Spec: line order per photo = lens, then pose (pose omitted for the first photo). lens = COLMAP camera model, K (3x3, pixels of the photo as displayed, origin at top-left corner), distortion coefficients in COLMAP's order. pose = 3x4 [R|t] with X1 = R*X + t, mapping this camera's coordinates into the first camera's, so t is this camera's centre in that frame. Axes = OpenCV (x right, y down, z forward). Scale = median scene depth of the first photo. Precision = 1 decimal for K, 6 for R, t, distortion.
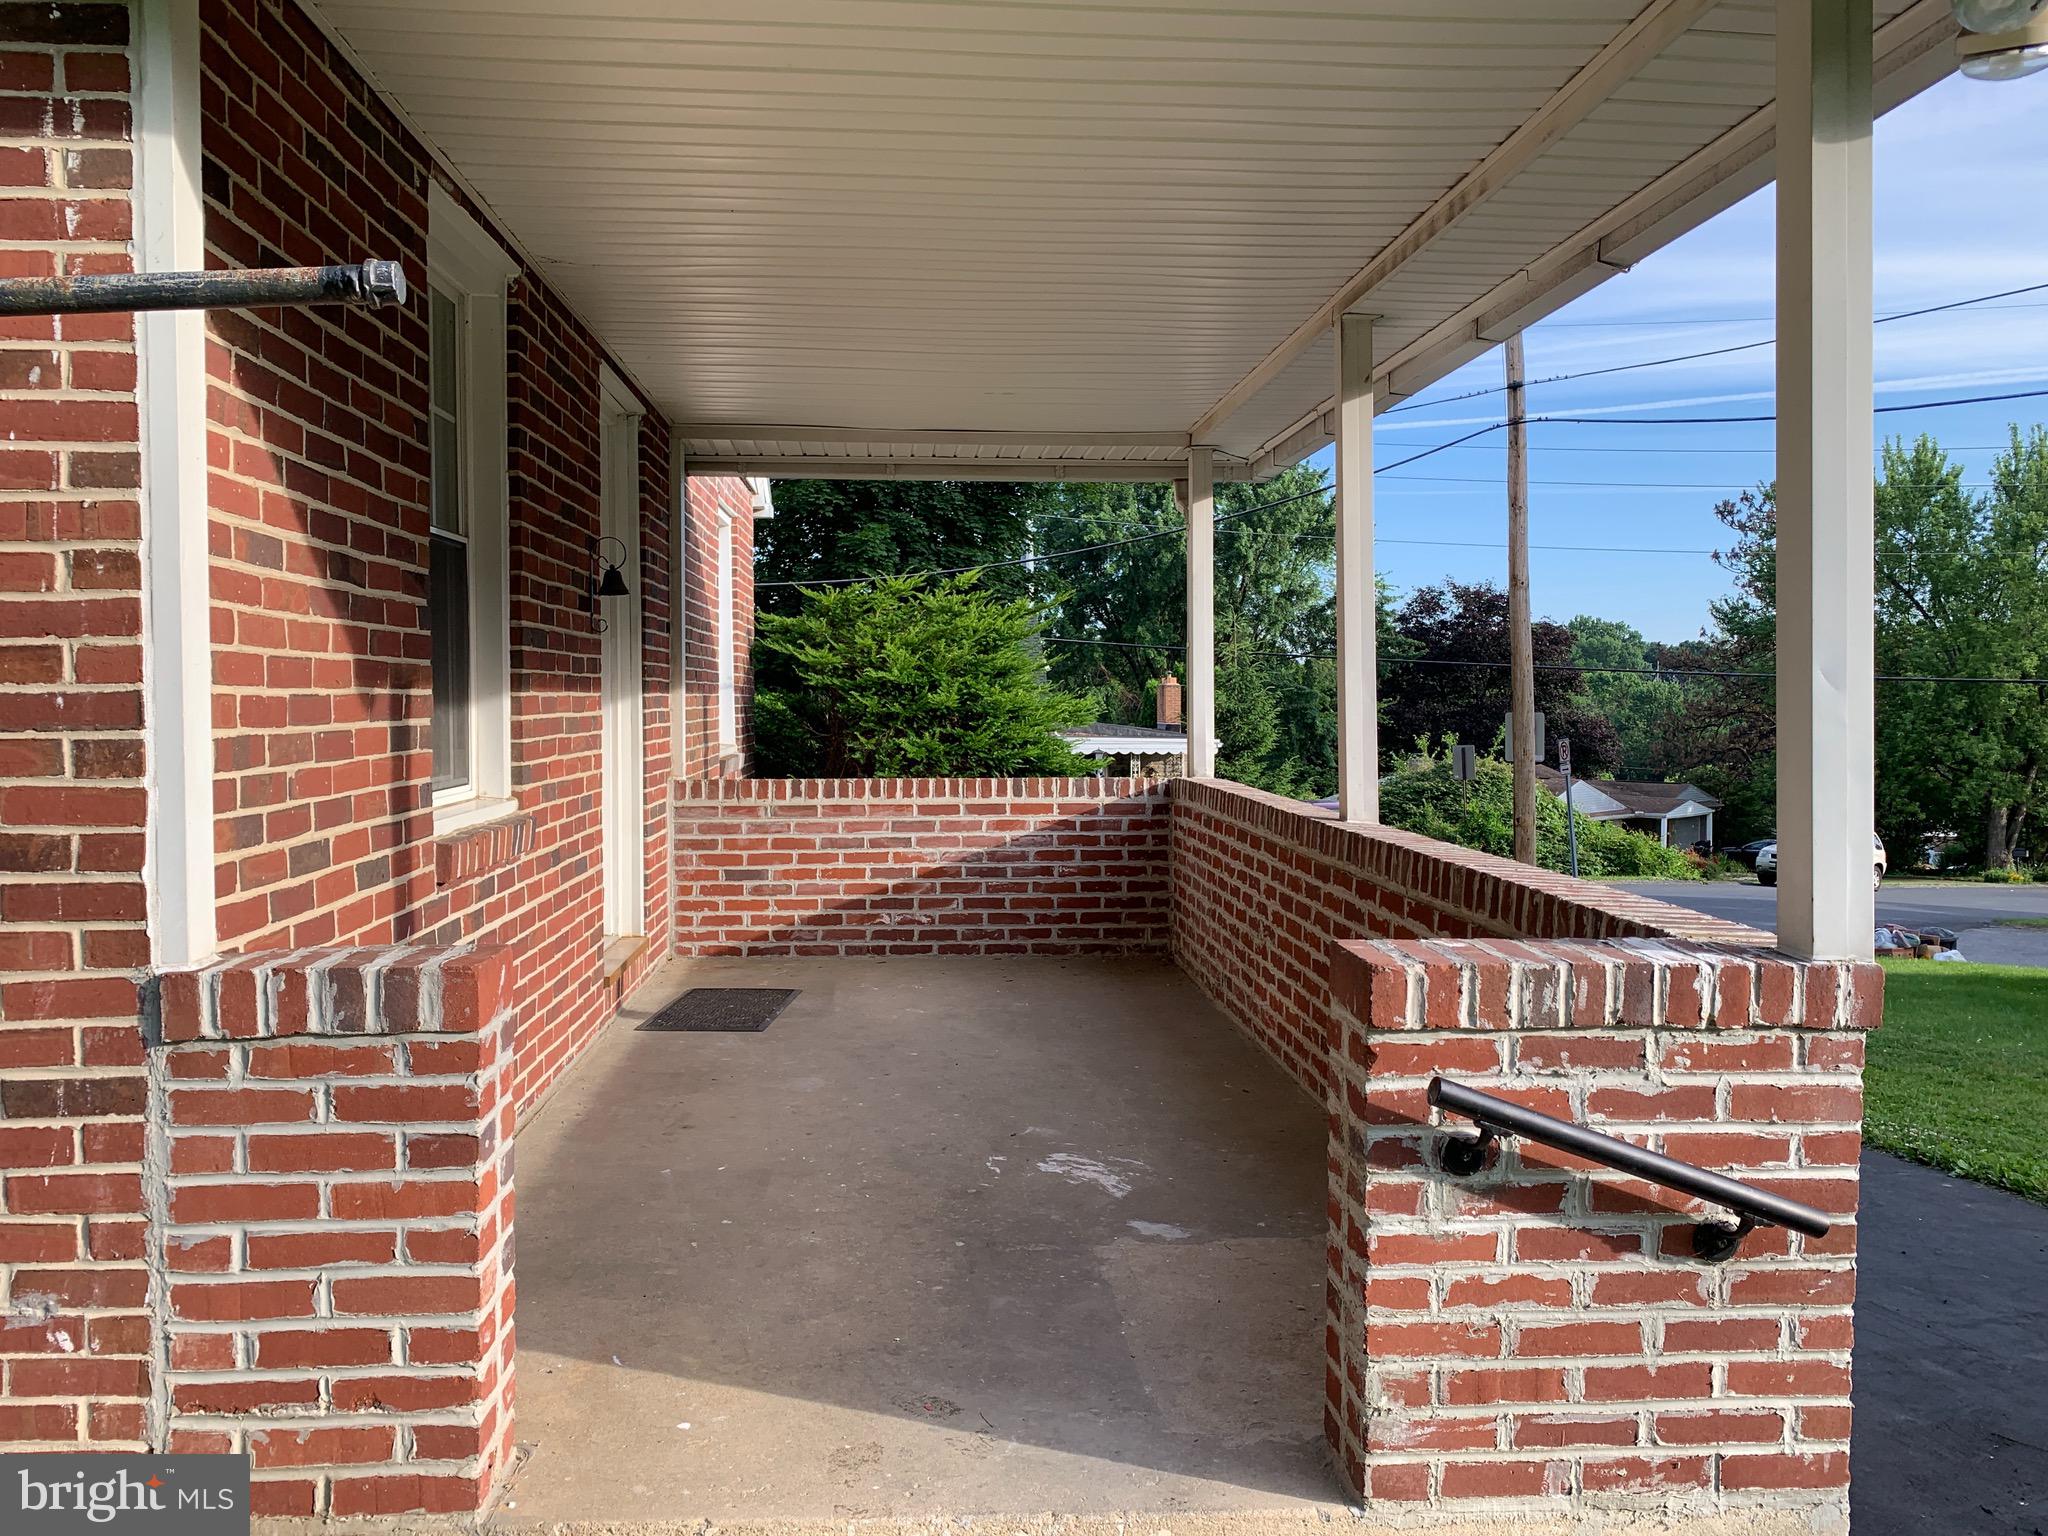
lens RADIAL K [[1544.3, 0, 1008.0], [0, 1544.3, 763.1], [0, 0, 1]] dist [0.022711, -0.005698]
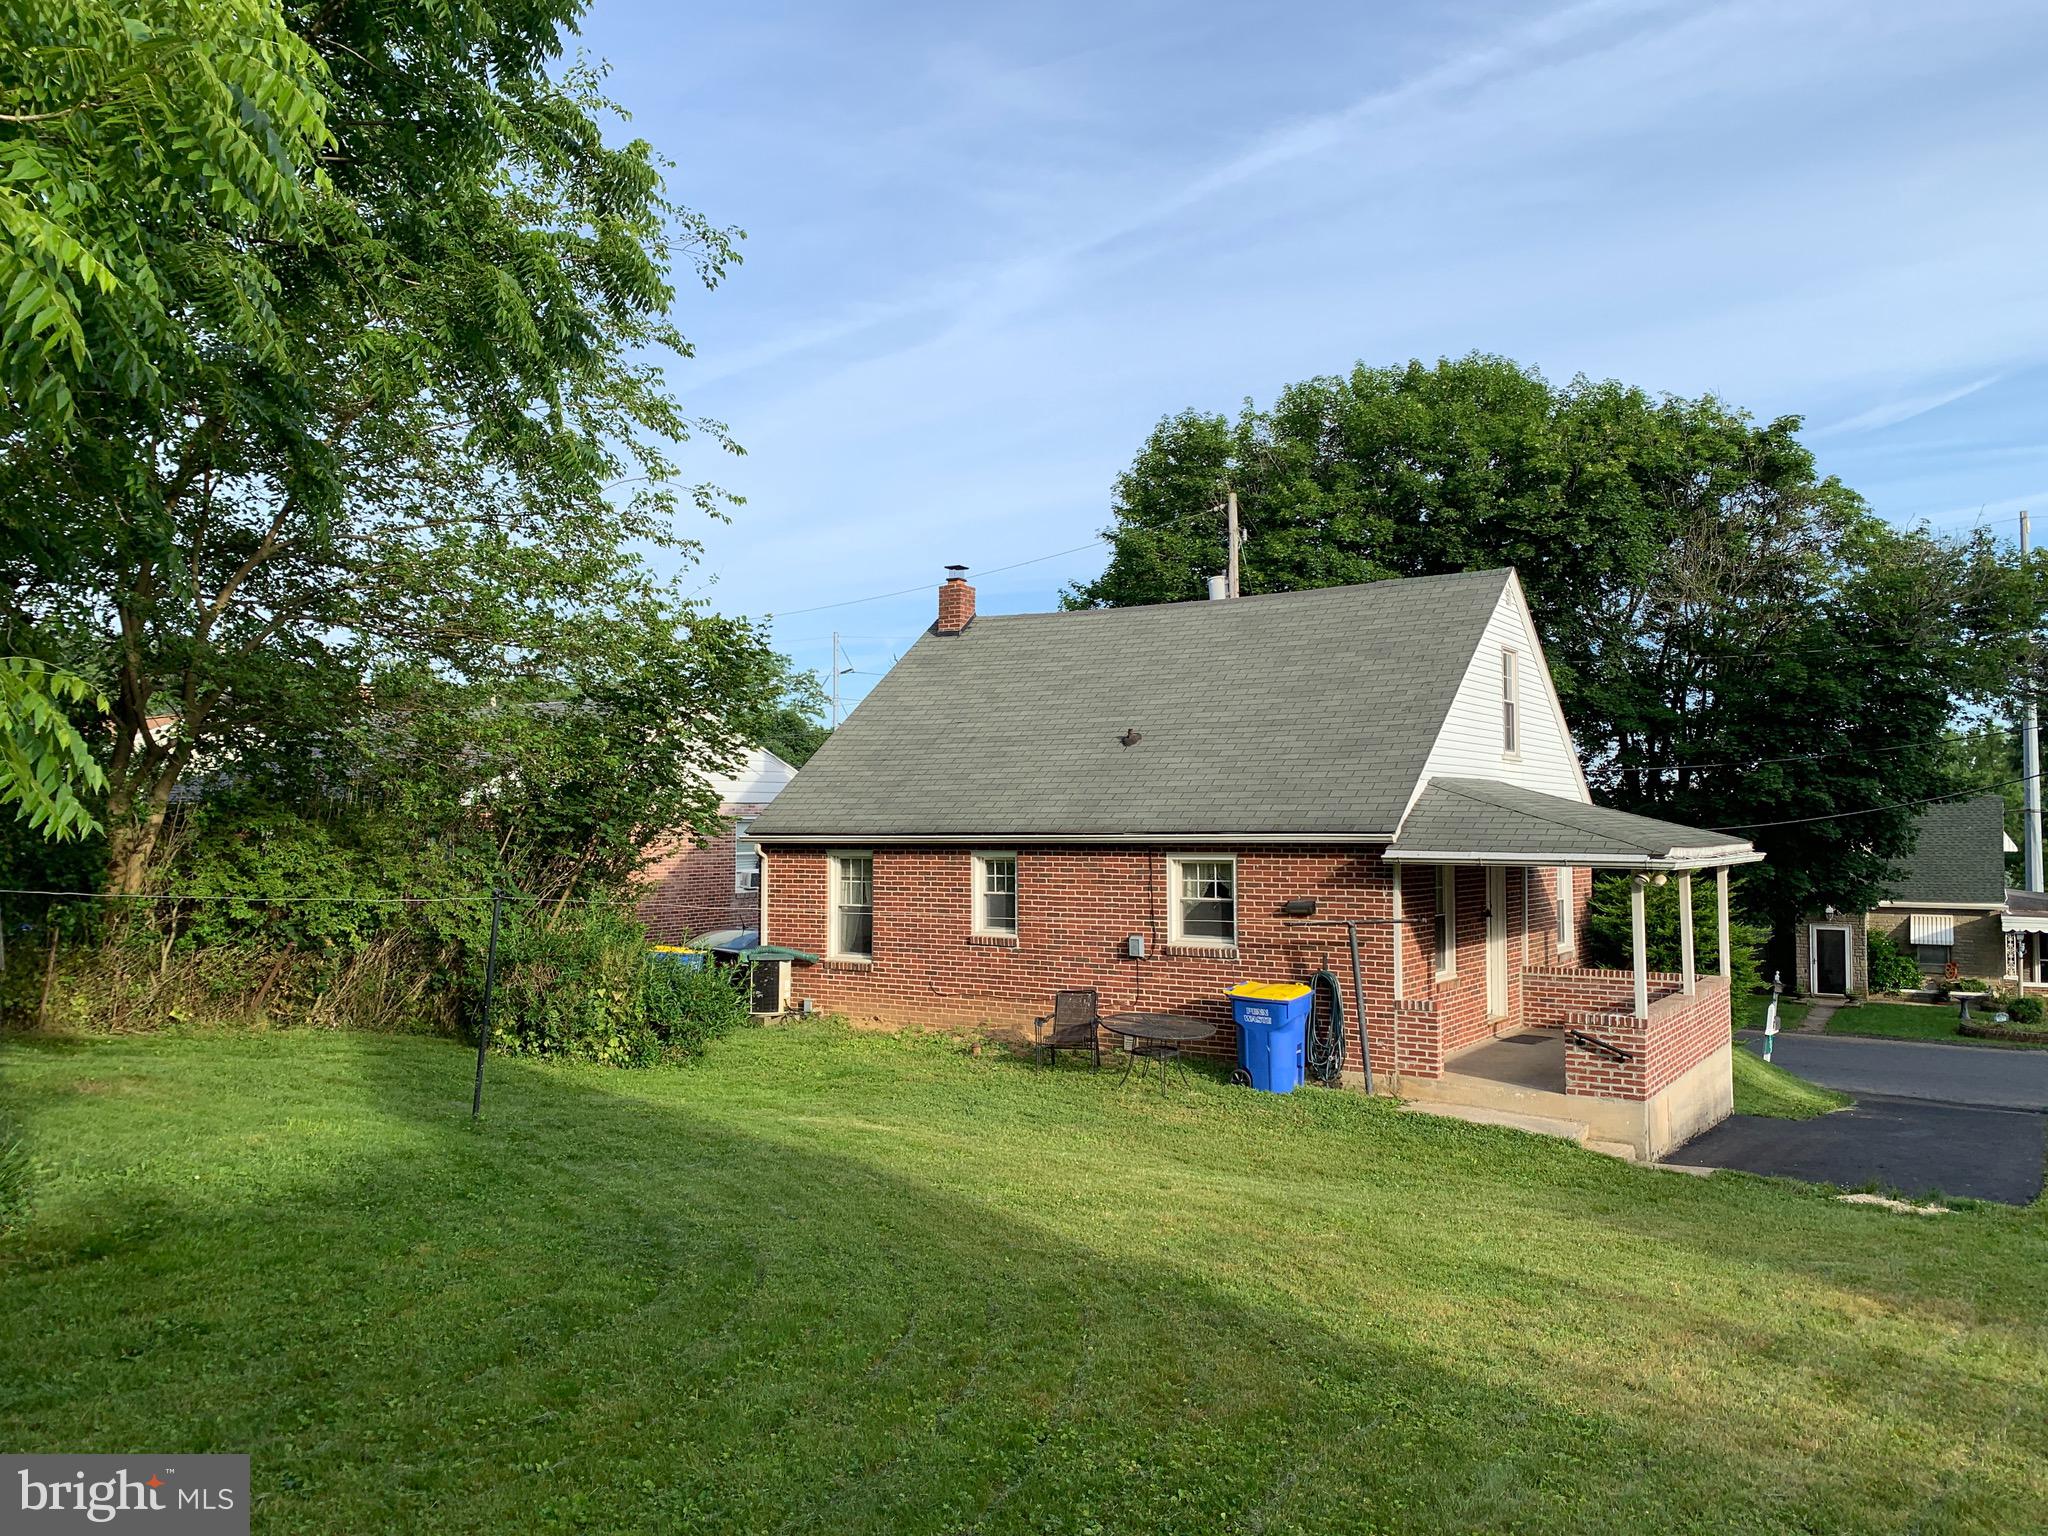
lens RADIAL K [[1544.3, 0, 1008.0], [0, 1544.3, 763.1], [0, 0, 1]] dist [0.022711, -0.005698]
pose [[0.794638, -0.019709, -0.606763, 2.400181], [-0.032380, 0.996674, -0.074780, -0.366789], [0.606219, 0.079070, 0.791357, -5.851073]]
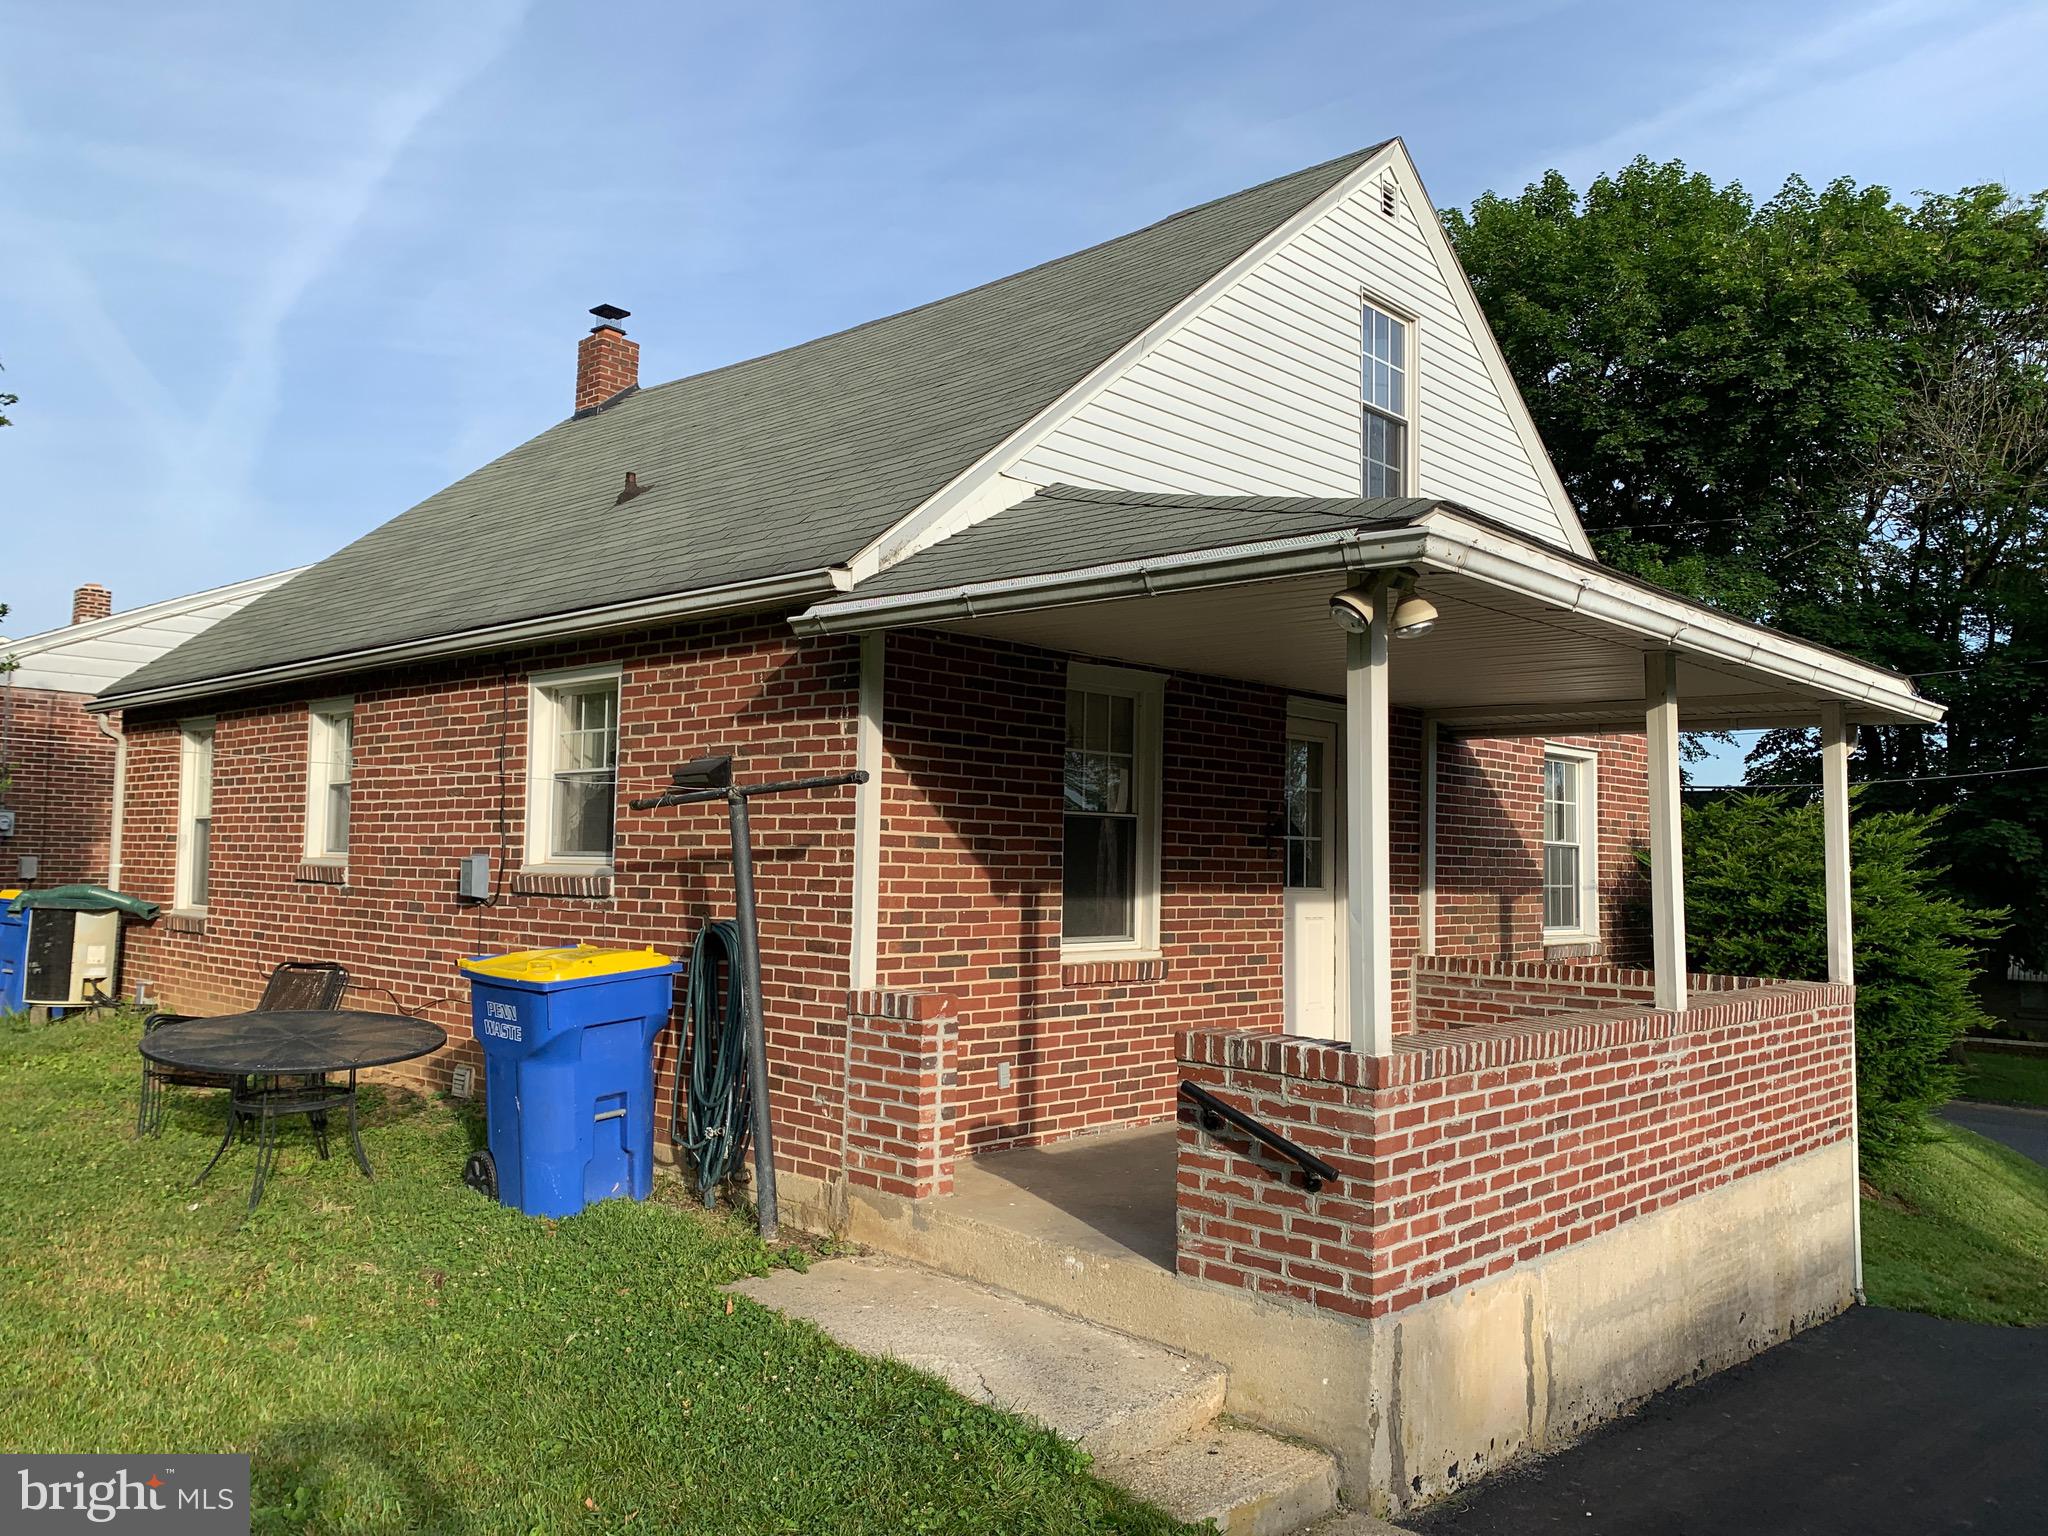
lens RADIAL K [[1545.1, 0, 1014.0], [0, 1545.1, 776.4], [0, 0, 1]] dist [0.102641, -0.103261]
pose [[0.688968, -0.020041, -0.724515, 1.737190], [-0.056265, 0.995122, -0.081030, -0.047708], [0.722605, 0.096592, 0.684480, -0.806593]]
